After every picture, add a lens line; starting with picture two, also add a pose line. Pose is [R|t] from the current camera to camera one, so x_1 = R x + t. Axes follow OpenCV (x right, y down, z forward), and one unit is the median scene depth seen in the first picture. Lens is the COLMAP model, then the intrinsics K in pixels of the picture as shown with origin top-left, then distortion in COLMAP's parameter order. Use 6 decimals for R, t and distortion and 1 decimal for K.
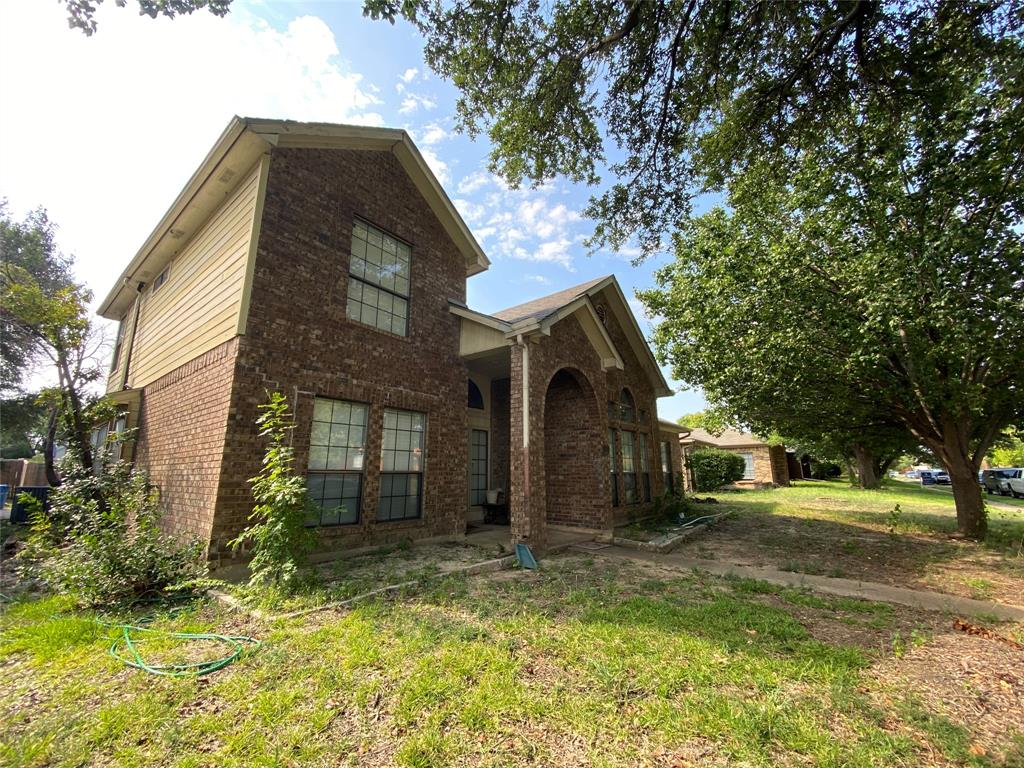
lens RADIAL K [[417.5, 0, 515.2], [0, 417.5, 385.7], [0, 0, 1]] dist [0.012182, -0.016638]
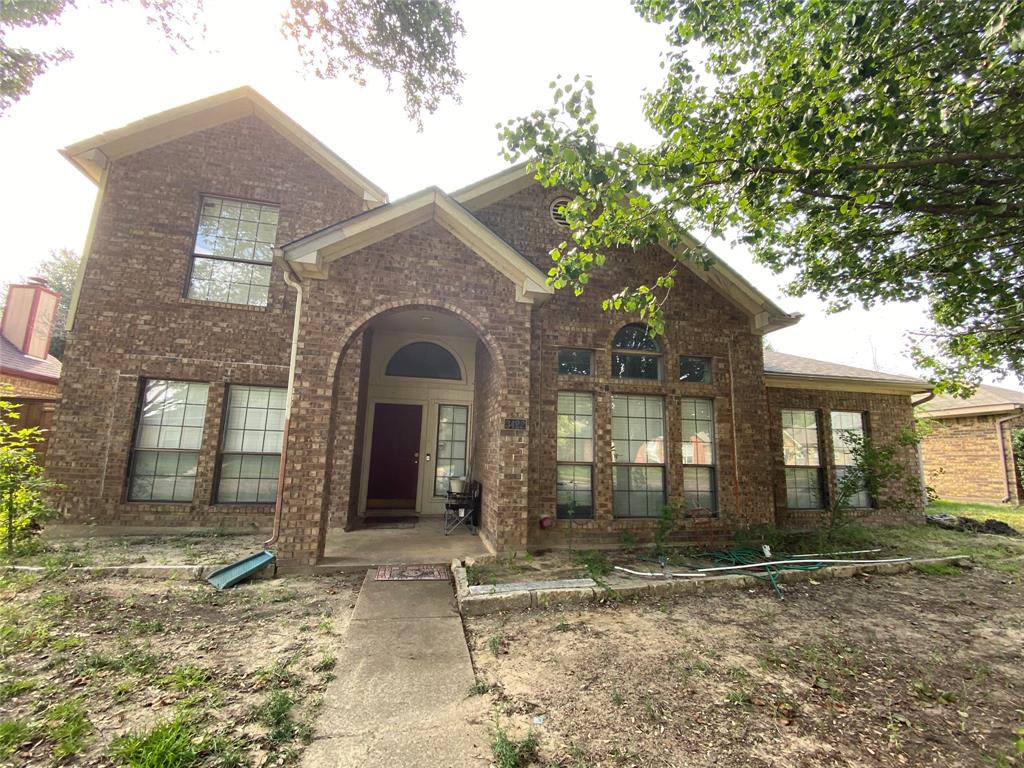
lens RADIAL K [[417.5, 0, 514.8], [0, 417.5, 385.0], [0, 0, 1]] dist [0.012182, -0.016638]
pose [[0.770977, -0.075740, -0.632343, 0.842792], [0.101161, 0.994861, 0.004178, 0.122948], [0.628777, -0.067190, 0.774678, 0.718386]]
